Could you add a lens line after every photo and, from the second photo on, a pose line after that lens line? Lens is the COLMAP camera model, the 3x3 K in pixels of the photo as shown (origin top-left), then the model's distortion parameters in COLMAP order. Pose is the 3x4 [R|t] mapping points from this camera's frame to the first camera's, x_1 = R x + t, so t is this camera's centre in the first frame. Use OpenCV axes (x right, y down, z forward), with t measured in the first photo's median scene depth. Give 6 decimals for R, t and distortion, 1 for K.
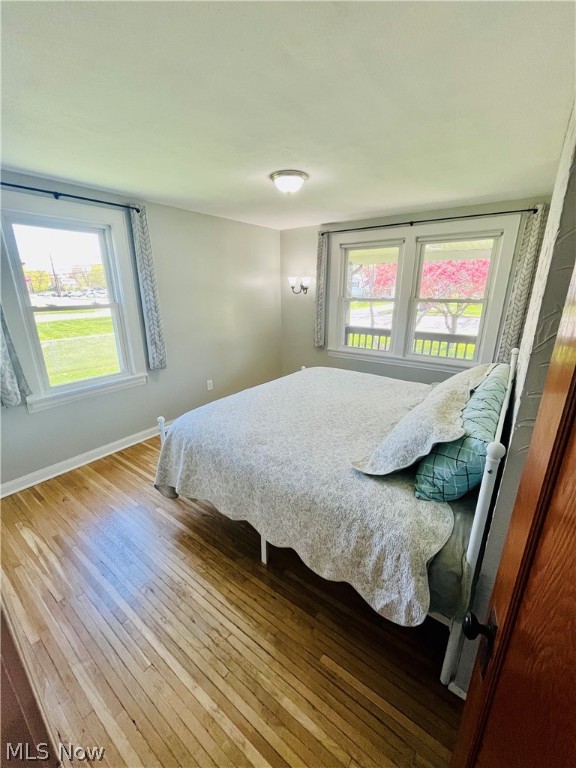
lens RADIAL K [[310.5, 0, 288.9], [0, 310.5, 382.9], [0, 0, 1]] dist [-0.005560, 0.001018]
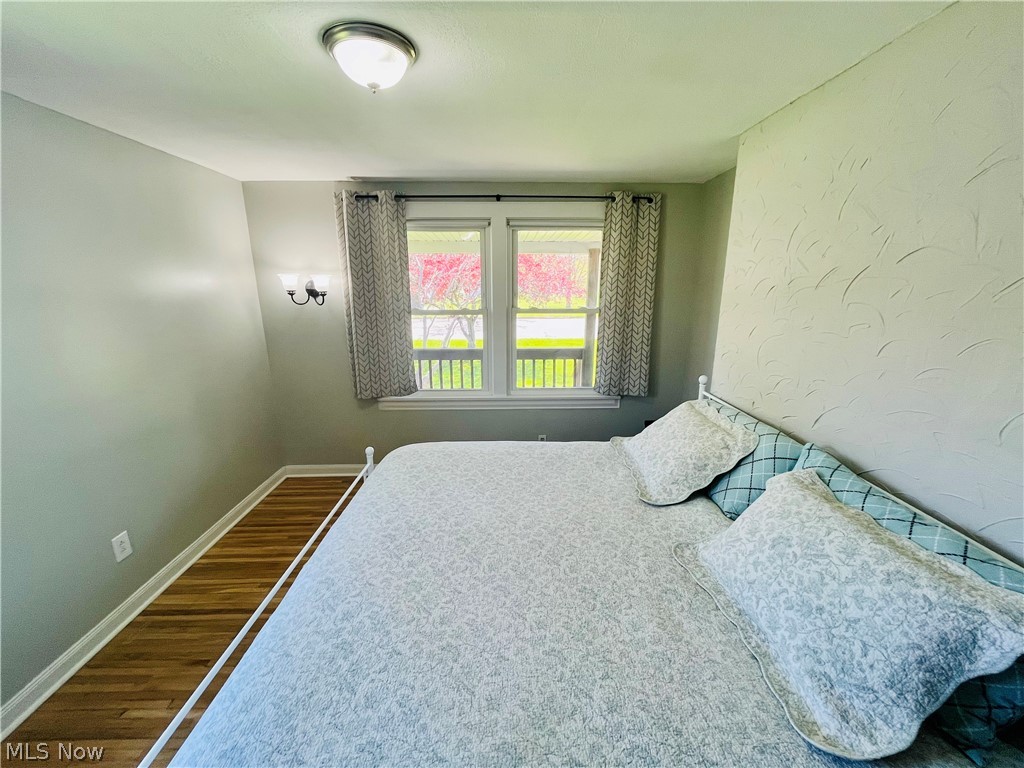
lens RADIAL K [[414.0, 0, 516.1], [0, 414.0, 387.7], [0, 0, 1]] dist [-0.005560, 0.001018]
pose [[0.792141, -0.148712, 0.591943, -0.146303], [0.178099, 0.983973, 0.008868, -0.110822], [-0.583775, 0.098400, 0.805931, 0.290859]]
